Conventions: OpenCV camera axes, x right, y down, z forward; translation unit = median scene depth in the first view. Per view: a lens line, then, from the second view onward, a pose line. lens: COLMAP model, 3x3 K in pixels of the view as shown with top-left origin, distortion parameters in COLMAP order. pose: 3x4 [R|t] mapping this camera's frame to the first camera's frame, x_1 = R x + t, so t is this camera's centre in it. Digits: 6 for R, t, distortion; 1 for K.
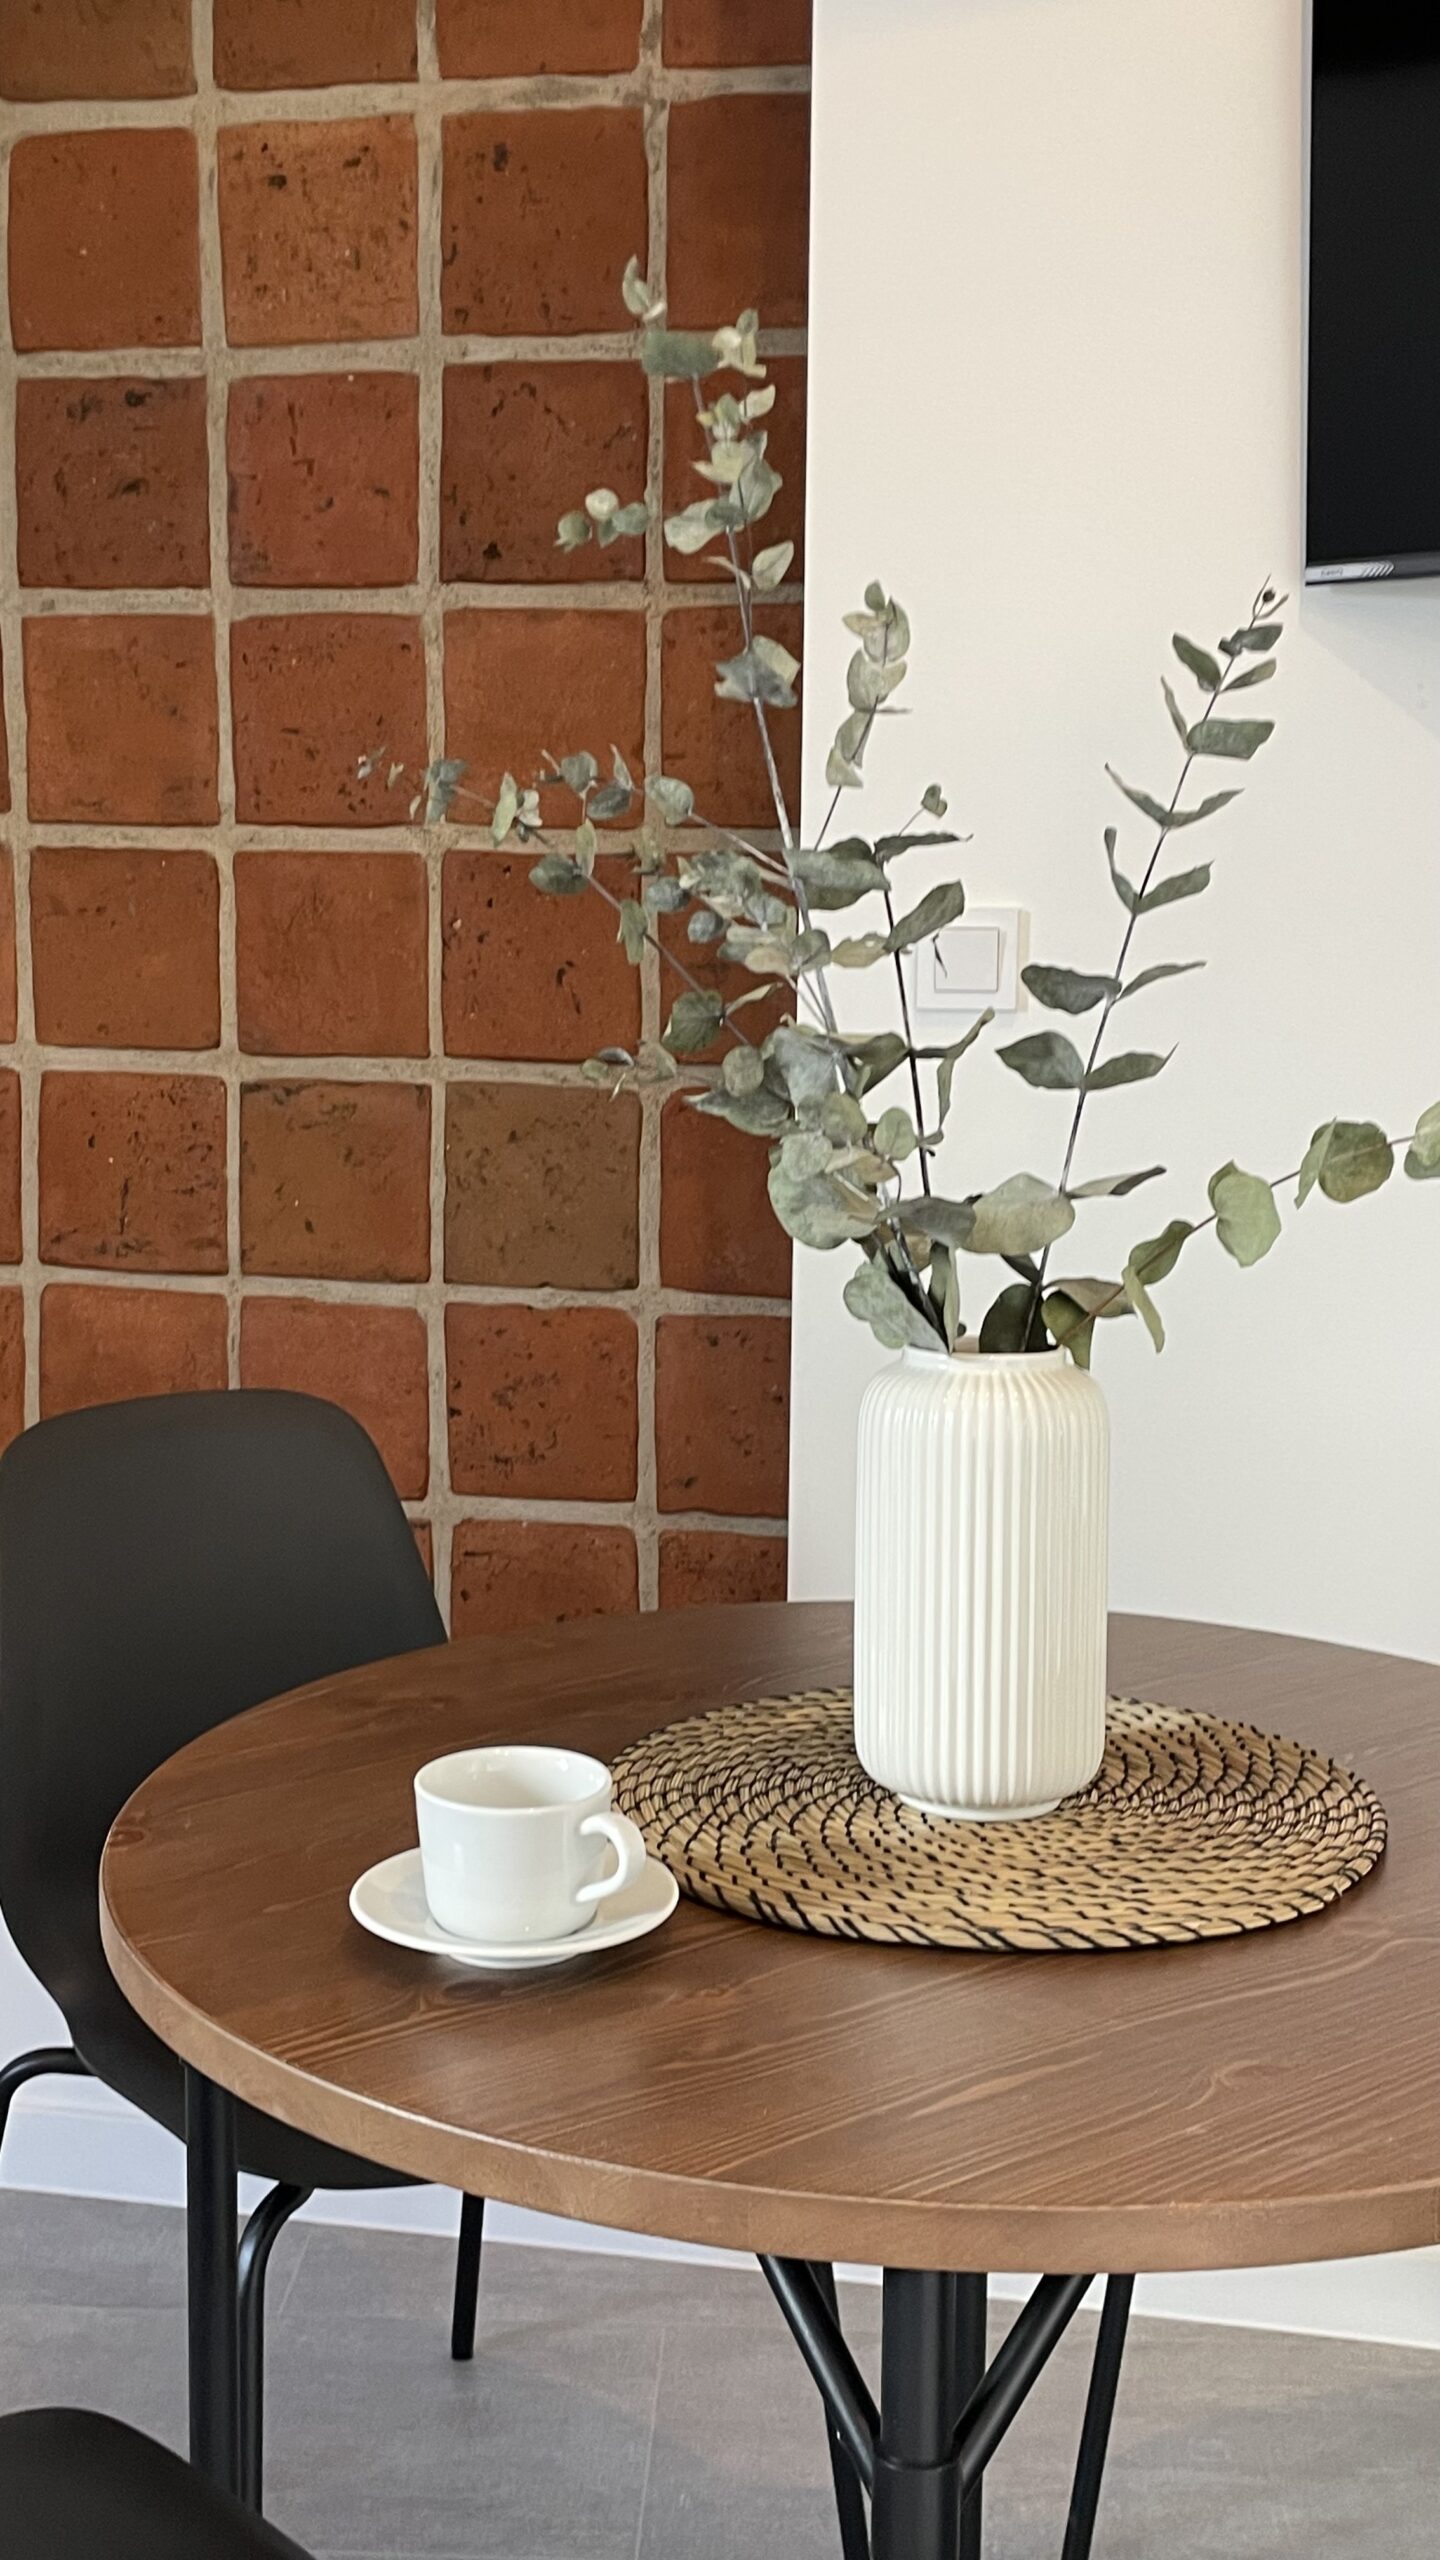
lens RADIAL K [[2644.6, 0, 720.0], [0, 2644.6, 1280.0], [0, 0, 1]] dist [0.053109, -0.002365]
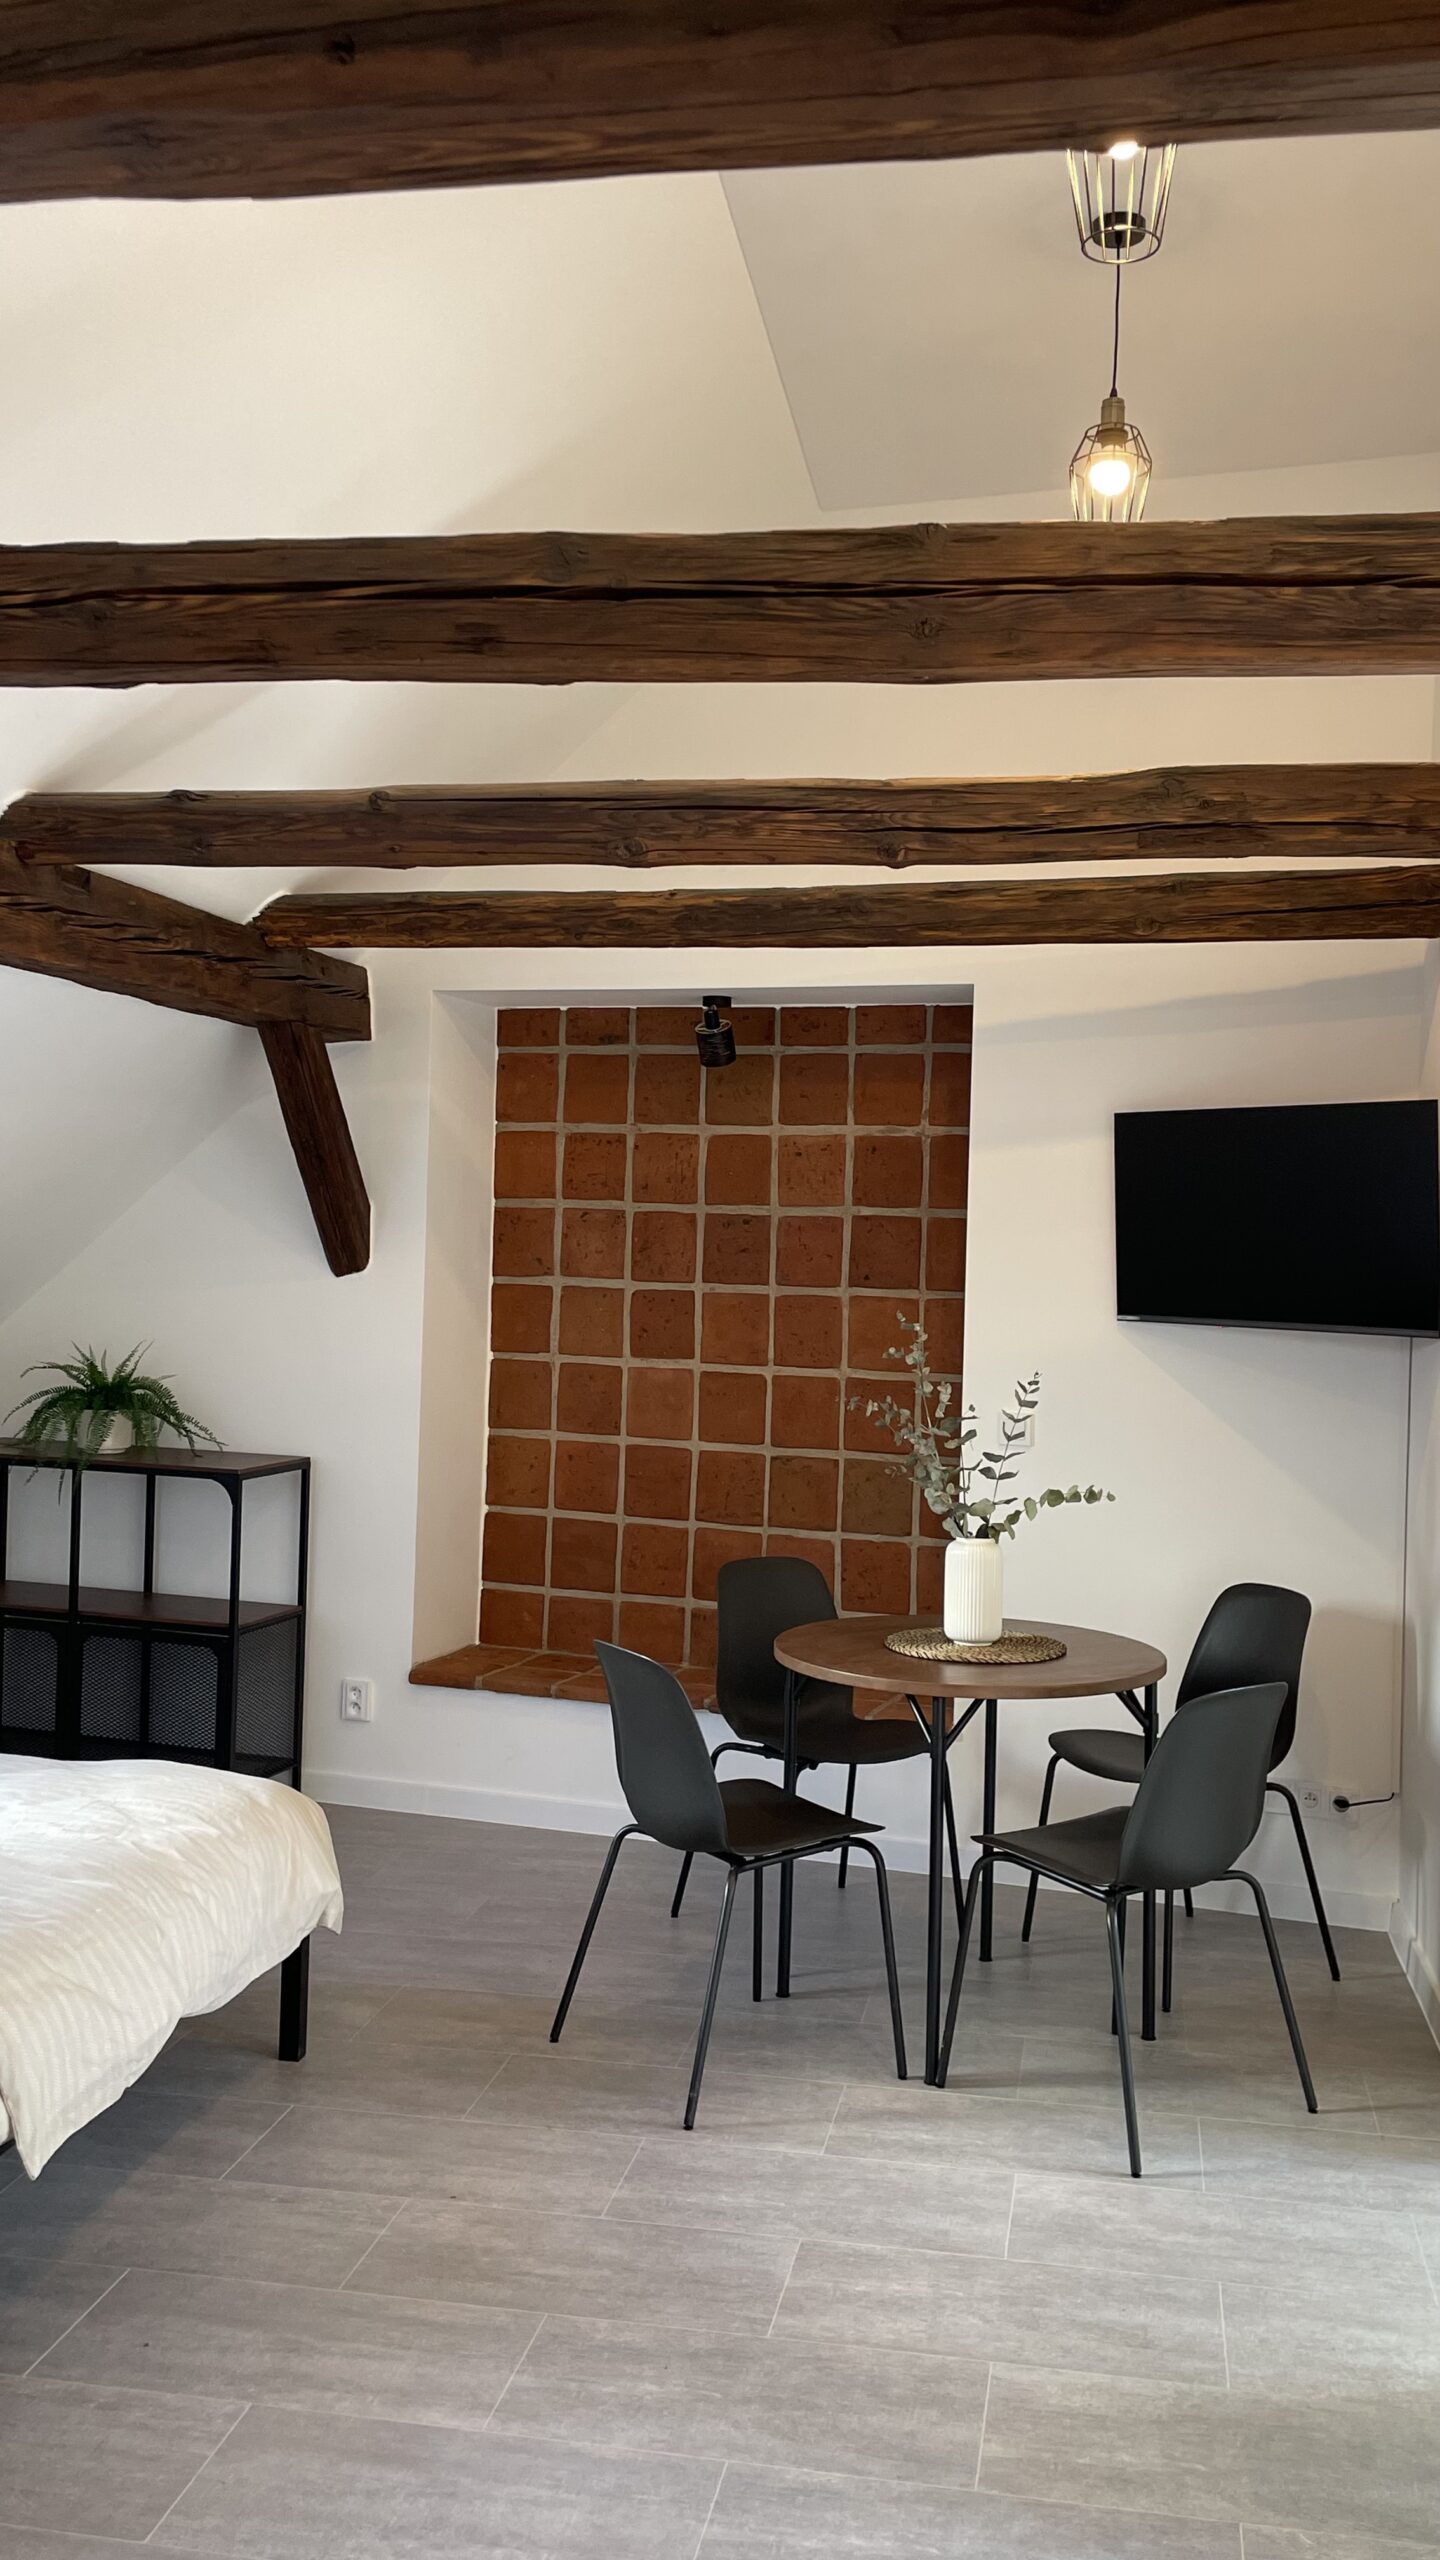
lens RADIAL K [[2194.9, 0, 720.0], [0, 2194.9, 1280.0], [0, 0, 1]] dist [0.102461, -0.146018]
pose [[0.989302, 0.018313, -0.144729, 0.104255], [-0.037514, 0.990662, -0.131080, 0.049775], [0.140977, 0.135107, 0.980751, -1.394919]]
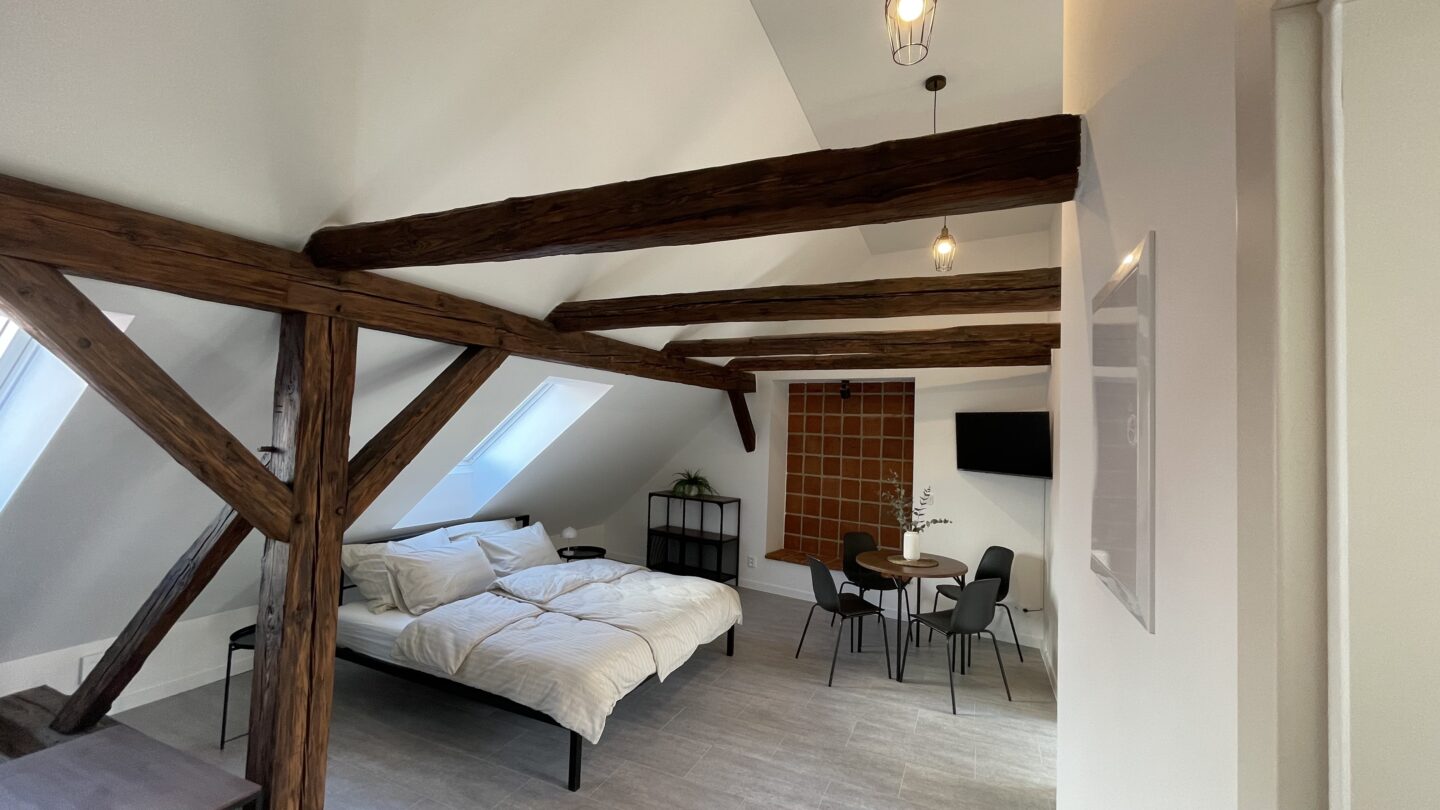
lens RADIAL K [[580.1, 0, 713.5], [0, 580.1, 410.5], [0, 0, 1]] dist [-0.002406, -0.000398]
pose [[0.919866, 0.005827, -0.392190, 0.188994], [-0.076946, 0.983142, -0.165867, -0.009417], [0.384612, 0.182753, 0.904807, -1.441641]]
